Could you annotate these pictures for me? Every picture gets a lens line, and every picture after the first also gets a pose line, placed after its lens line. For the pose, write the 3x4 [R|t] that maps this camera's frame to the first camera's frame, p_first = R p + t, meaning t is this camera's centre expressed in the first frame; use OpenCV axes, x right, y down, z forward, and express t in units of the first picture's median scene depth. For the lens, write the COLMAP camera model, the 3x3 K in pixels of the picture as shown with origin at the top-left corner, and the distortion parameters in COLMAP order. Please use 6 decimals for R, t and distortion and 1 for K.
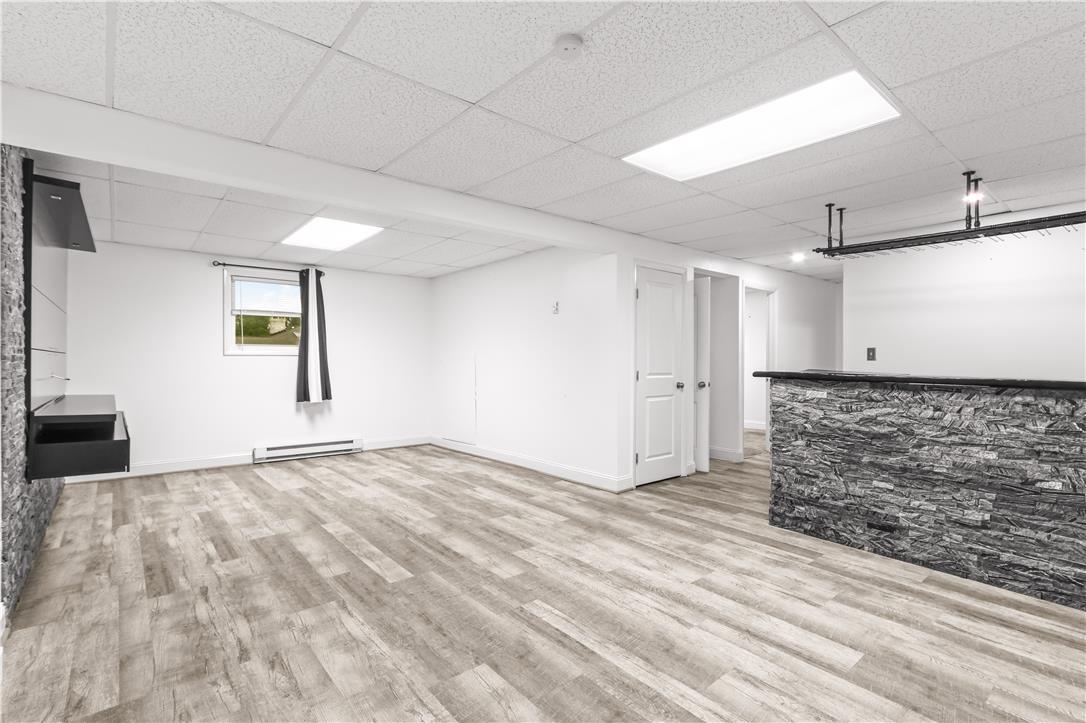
lens RADIAL K [[513.3, 0, 537.6], [0, 513.3, 361.8], [0, 0, 1]] dist [0.002949, 0.000742]
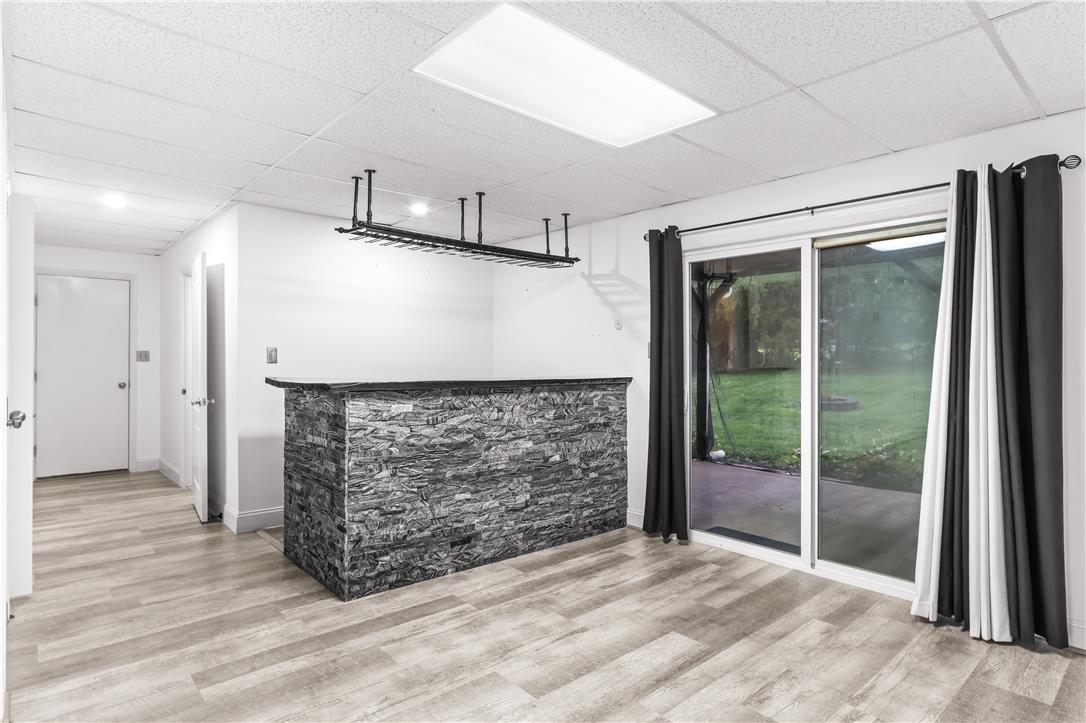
lens RADIAL K [[591.7, 0, 533.3], [0, 591.7, 368.7], [0, 0, 1]] dist [-0.011310, 0.002466]
pose [[-0.038155, -0.022143, 0.999026, -0.415915], [0.003588, 0.999745, 0.022296, -0.019140], [-0.999265, 0.004435, -0.038065, 0.914446]]
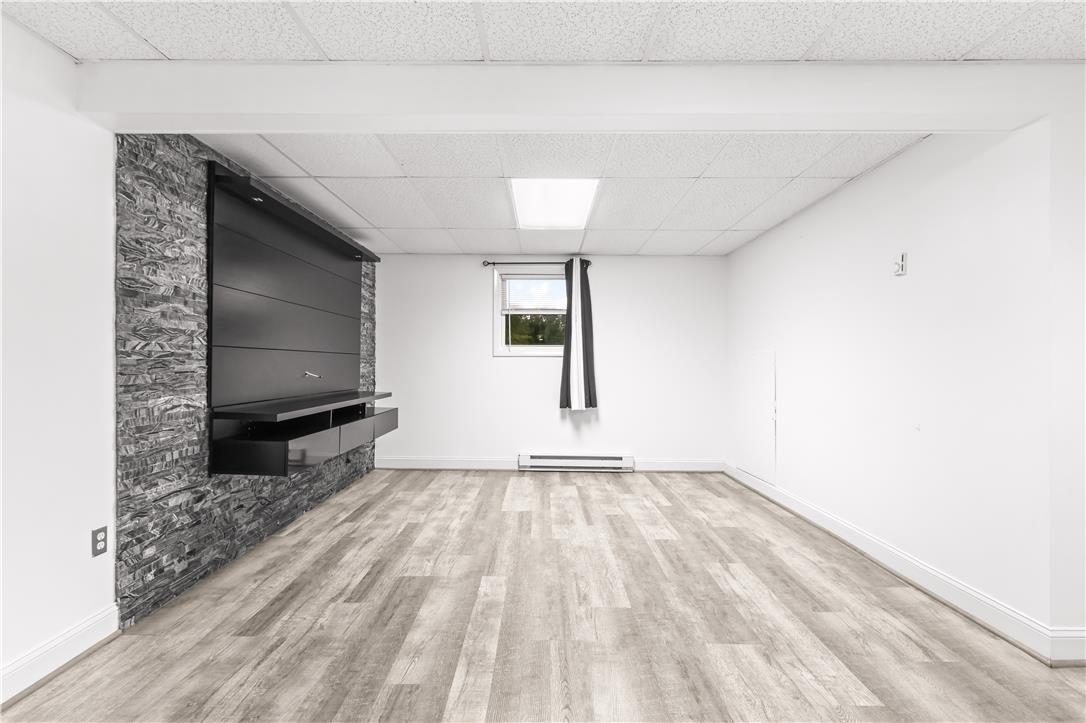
lens RADIAL K [[509.1, 0, 538.0], [0, 509.1, 363.9], [0, 0, 1]] dist [0.000584, 0.001089]
pose [[0.769056, 0.003278, -0.639174, 0.141591], [-0.007393, 0.999966, -0.003768, 0.008553], [0.639139, 0.007623, 0.769053, 0.559208]]
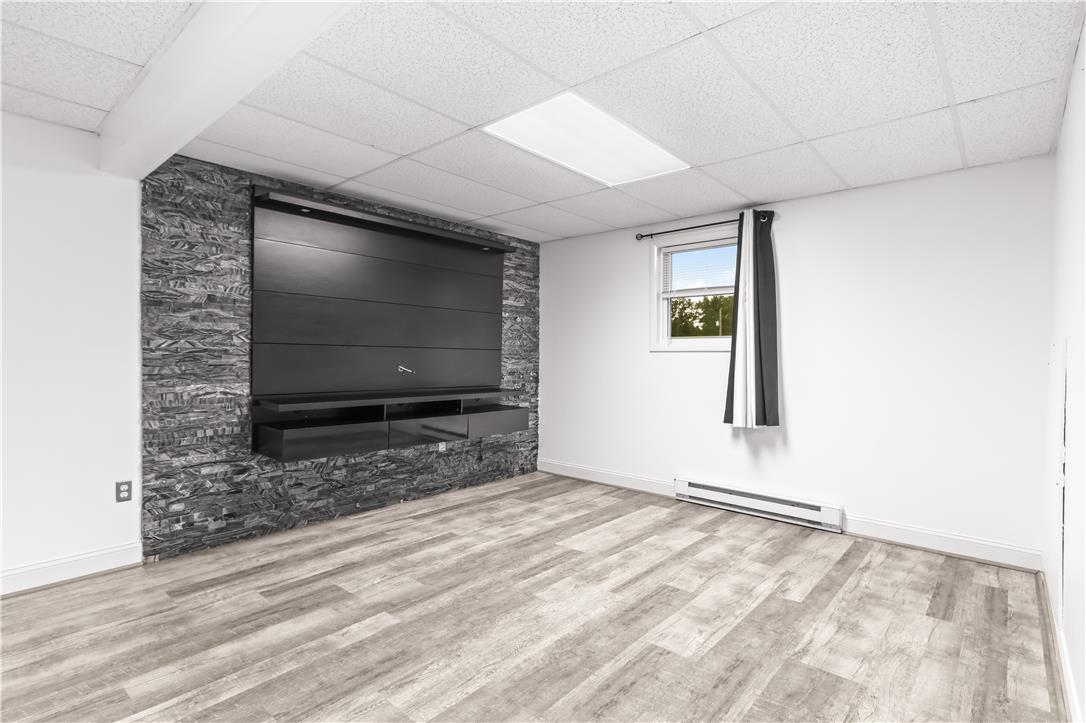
lens RADIAL K [[531.9, 0, 534.2], [0, 531.9, 363.5], [0, 0, 1]] dist [0.002135, 0.000747]
pose [[0.163549, 0.012122, -0.986461, 0.305152], [-0.015458, 0.999833, 0.009724, 0.000190], [0.986414, 0.013658, 0.163709, 1.269111]]
